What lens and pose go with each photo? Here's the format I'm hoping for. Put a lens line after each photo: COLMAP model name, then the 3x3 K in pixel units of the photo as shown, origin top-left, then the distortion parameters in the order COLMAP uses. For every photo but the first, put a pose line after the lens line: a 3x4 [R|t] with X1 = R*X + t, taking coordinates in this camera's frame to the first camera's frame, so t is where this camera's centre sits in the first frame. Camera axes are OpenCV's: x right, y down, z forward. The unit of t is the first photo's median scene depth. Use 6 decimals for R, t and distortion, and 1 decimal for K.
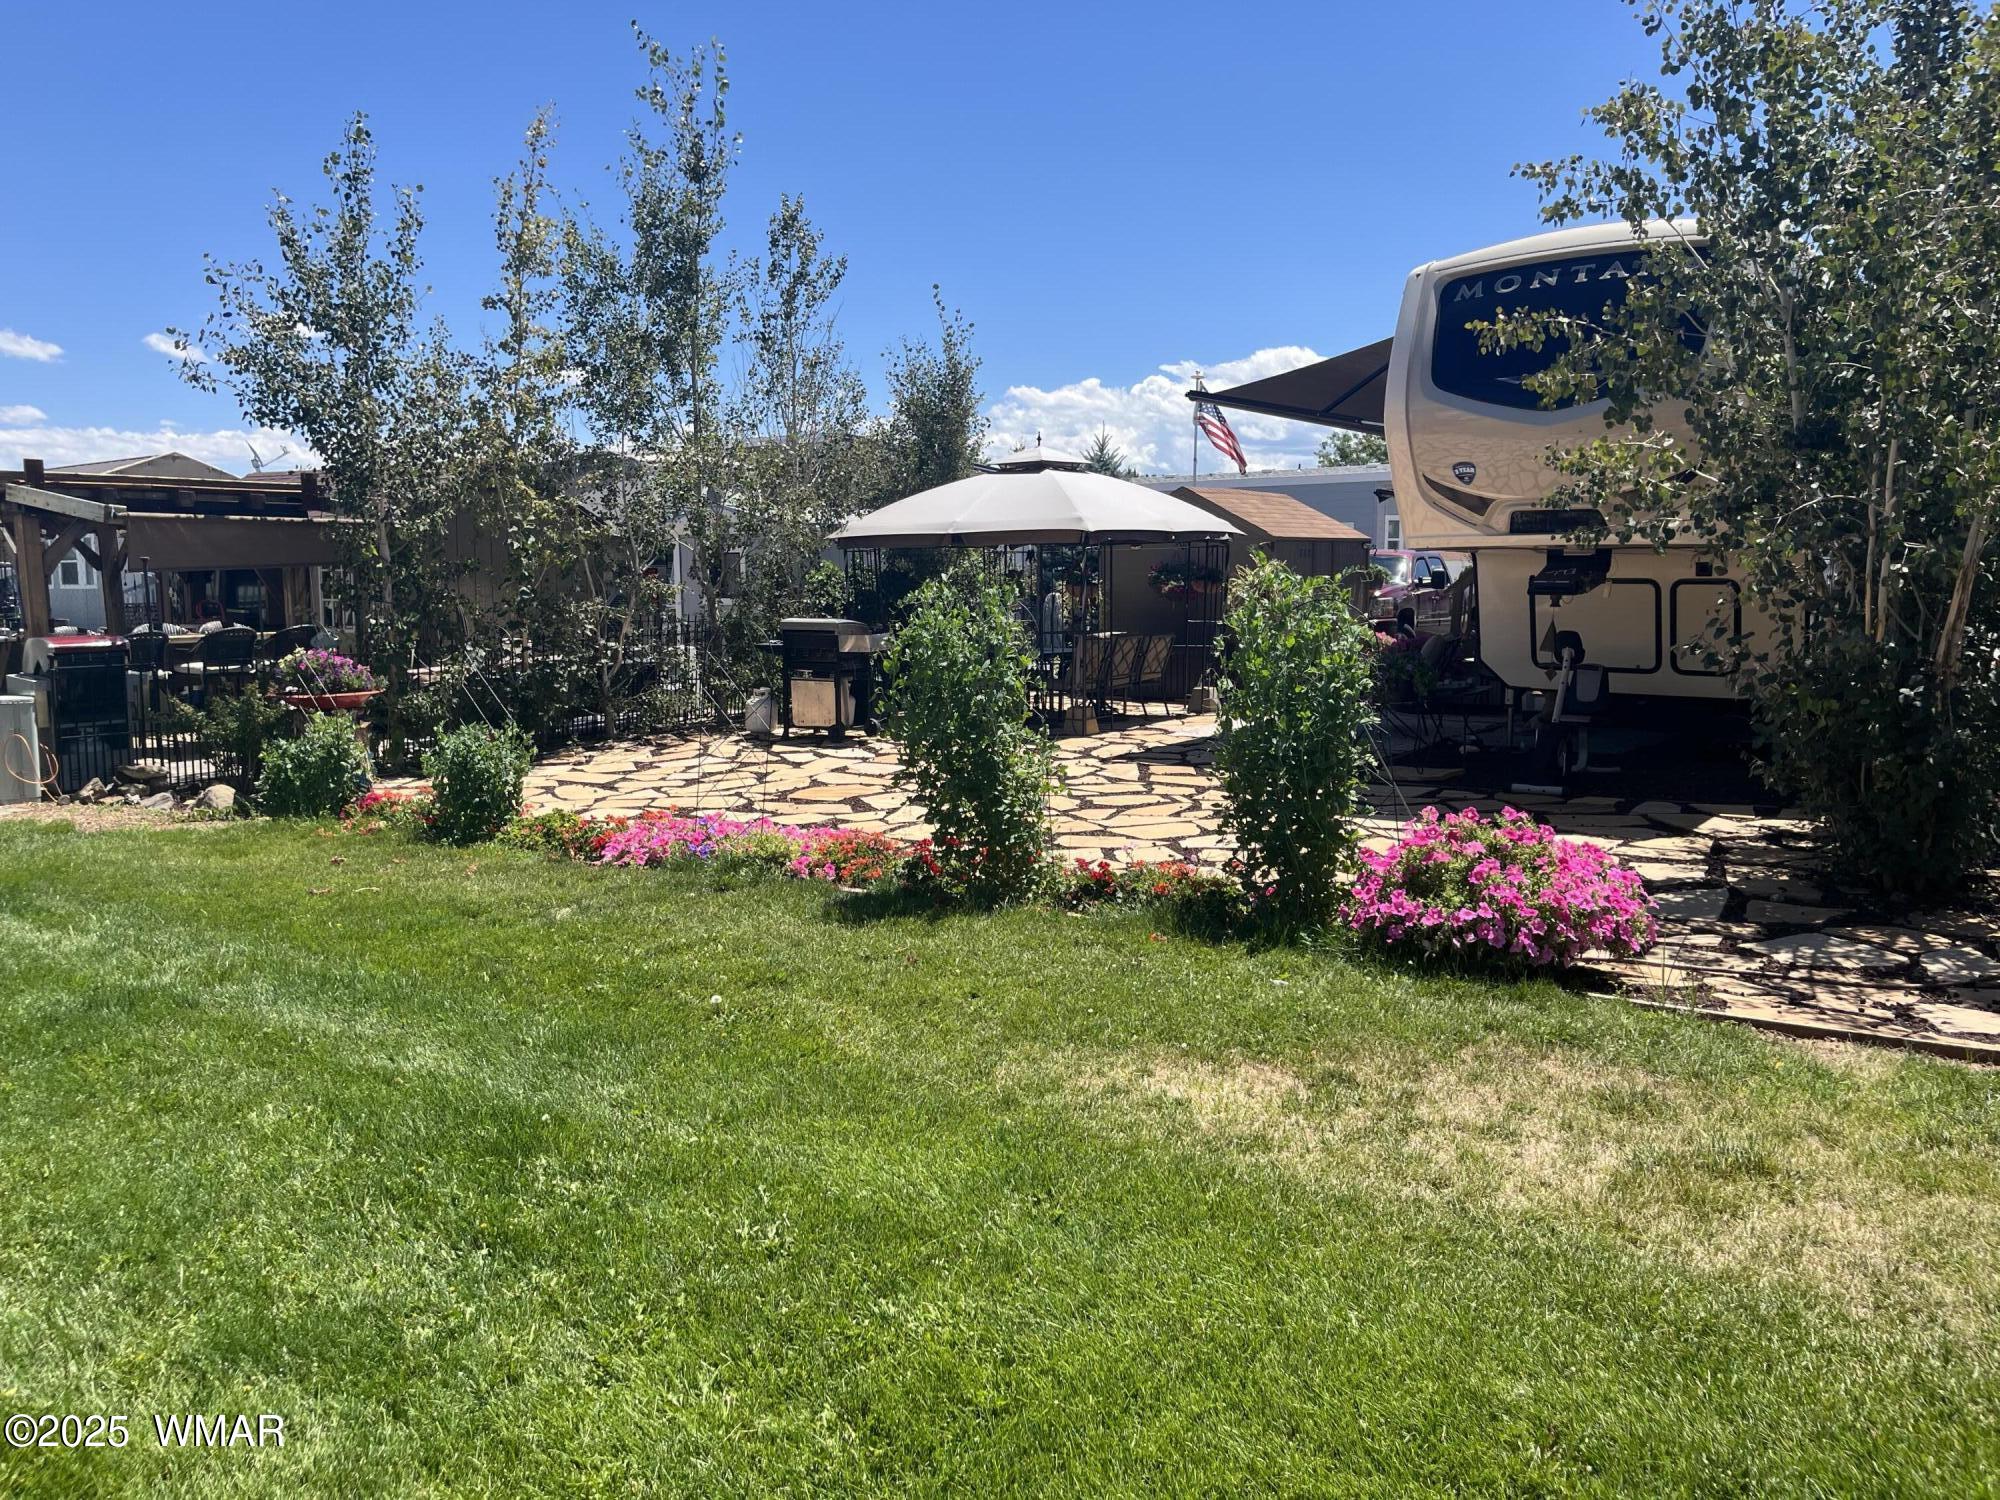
lens RADIAL K [[1520.6, 0, 987.8], [0, 1520.6, 764.2], [0, 0, 1]] dist [0.044839, -0.042198]
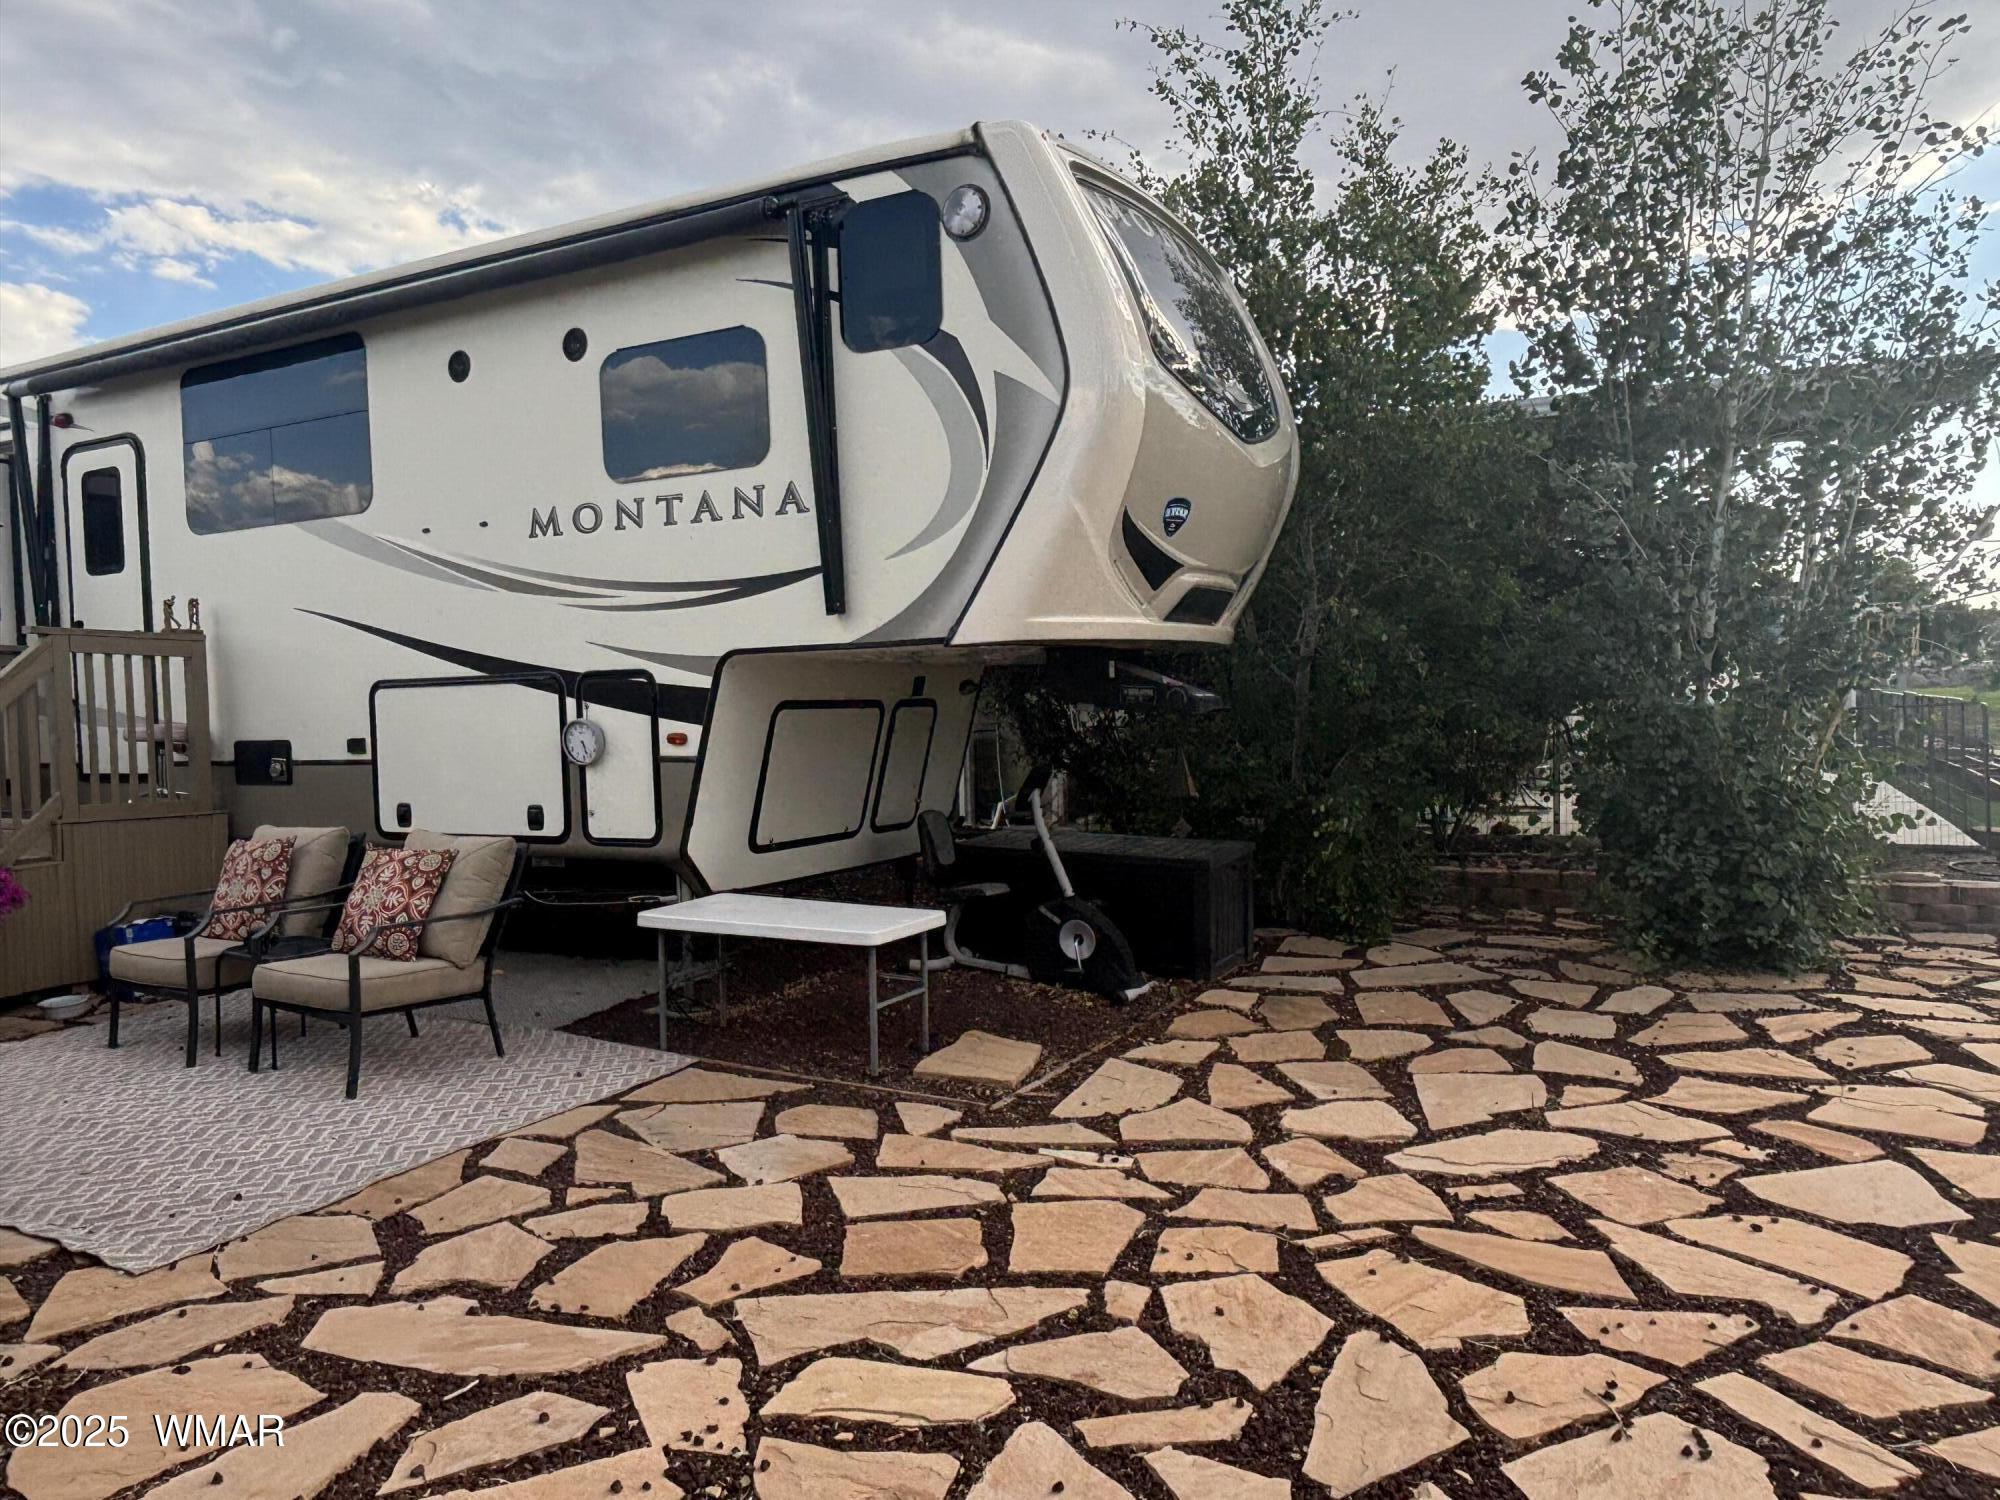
lens RADIAL K [[1391.4, 0, 1006.3], [0, 1391.4, 768.0], [0, 0, 1]] dist [0.005971, -0.012629]
pose [[-0.160001, -0.053240, 0.985680, -0.191635], [0.143078, 0.986749, 0.076523, -0.126809], [-0.976693, 0.153273, -0.150264, 1.018434]]
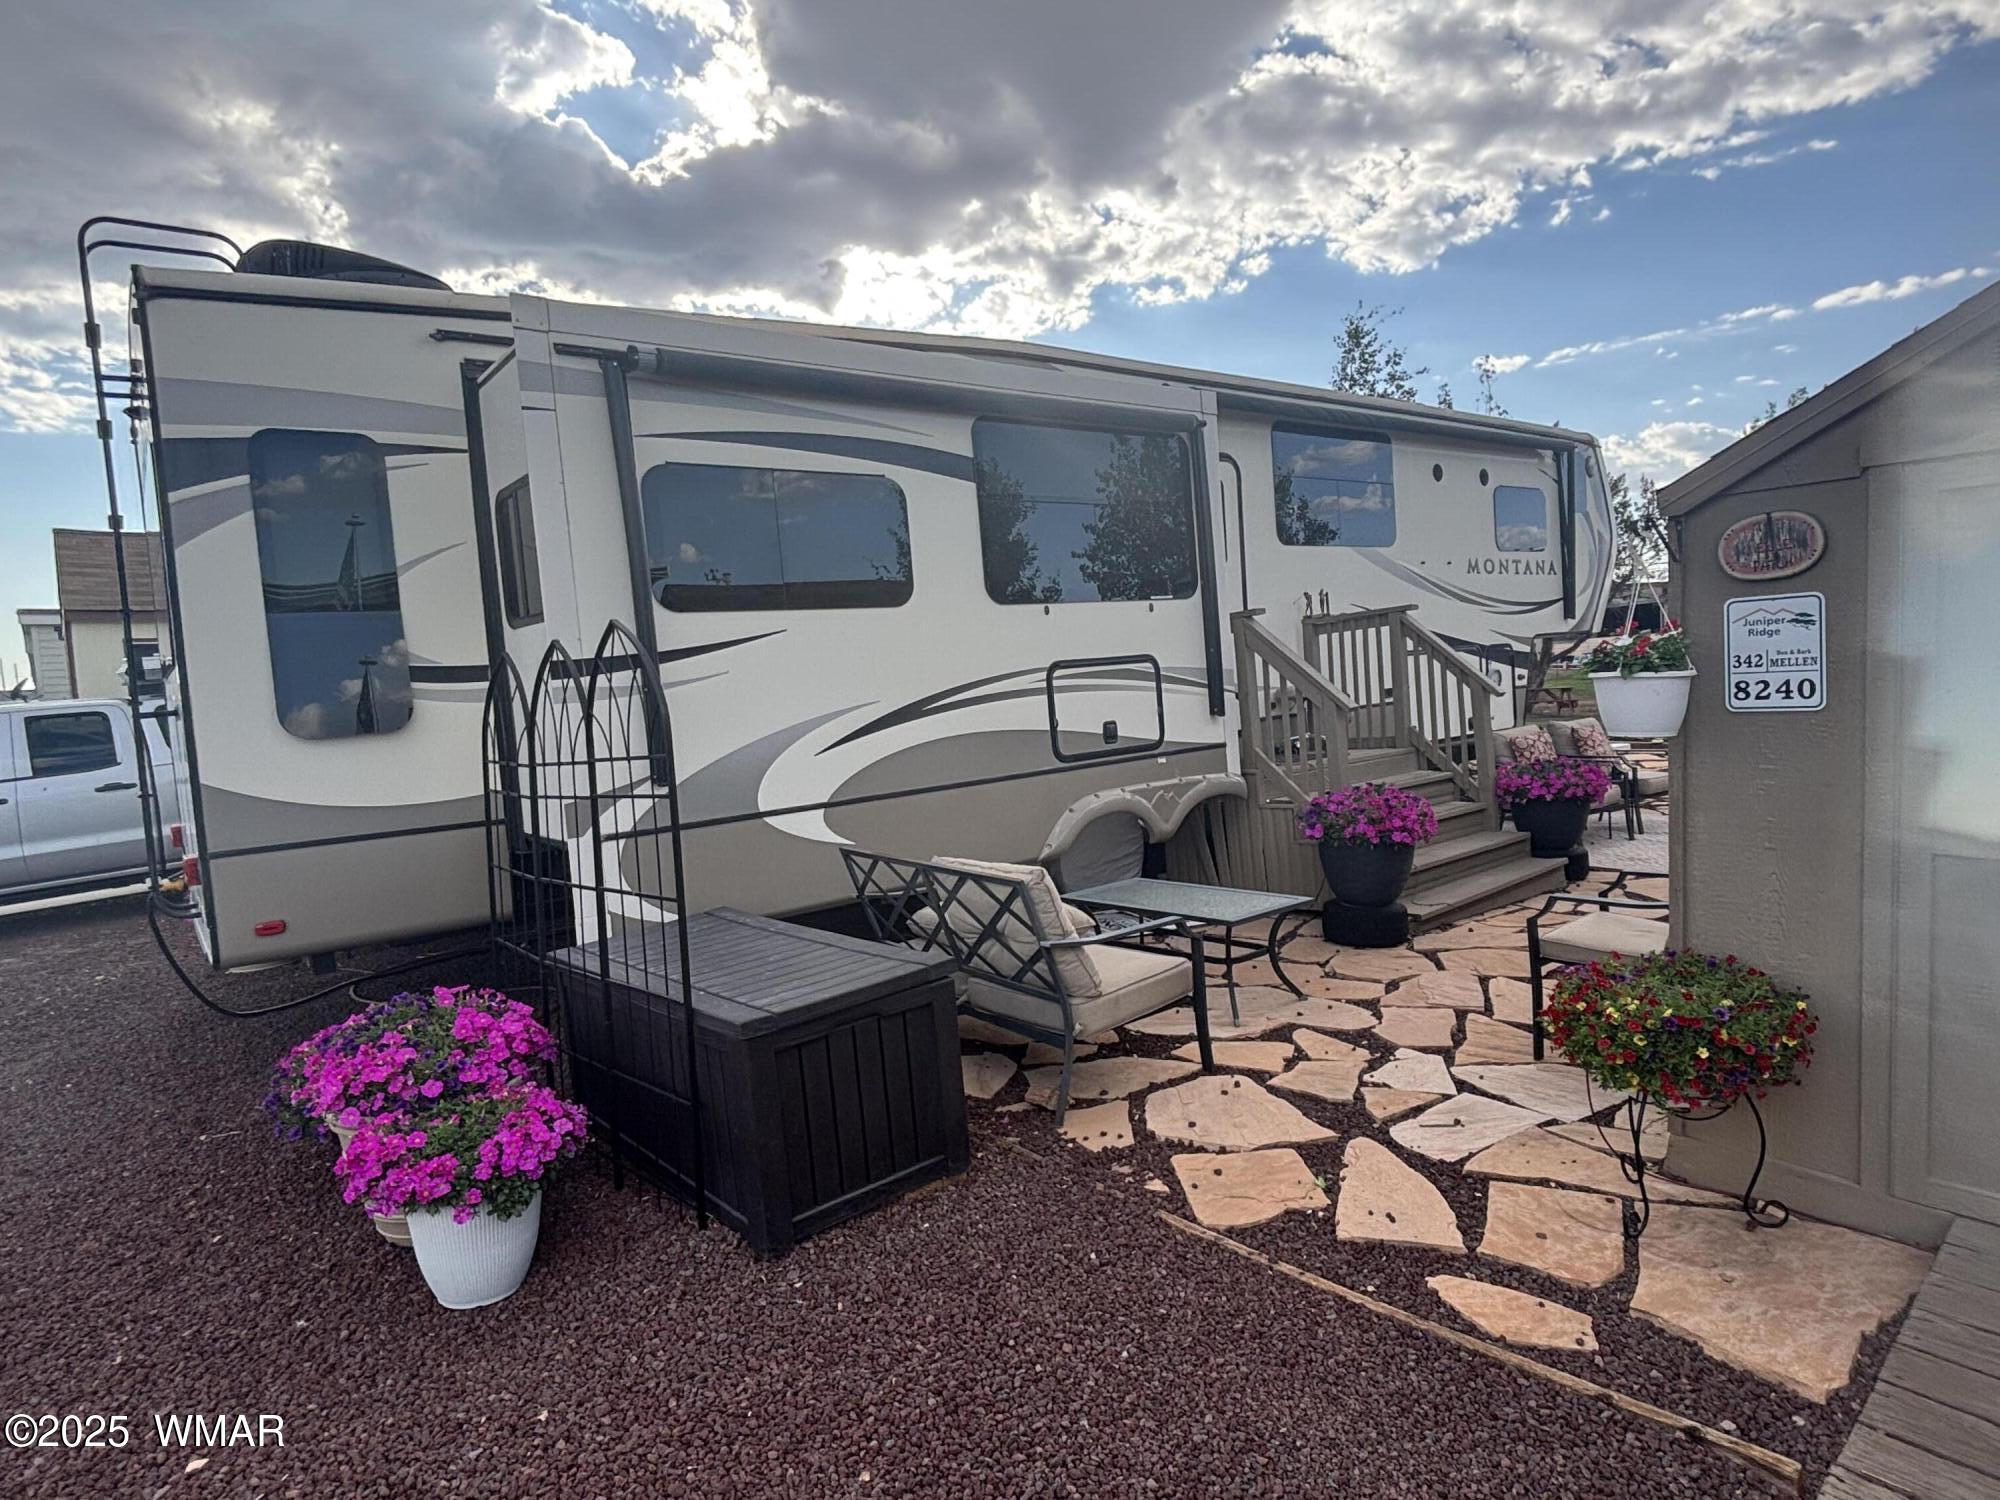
lens RADIAL K [[1100.8, 0, 996.0], [0, 1100.8, 755.3], [0, 0, 1]] dist [0.001111, -0.000572]
pose [[-0.961909, 0.051370, 0.268501, 0.503035], [0.102242, 0.978509, 0.179072, -0.249869], [-0.253531, 0.199703, -0.946488, 1.978407]]
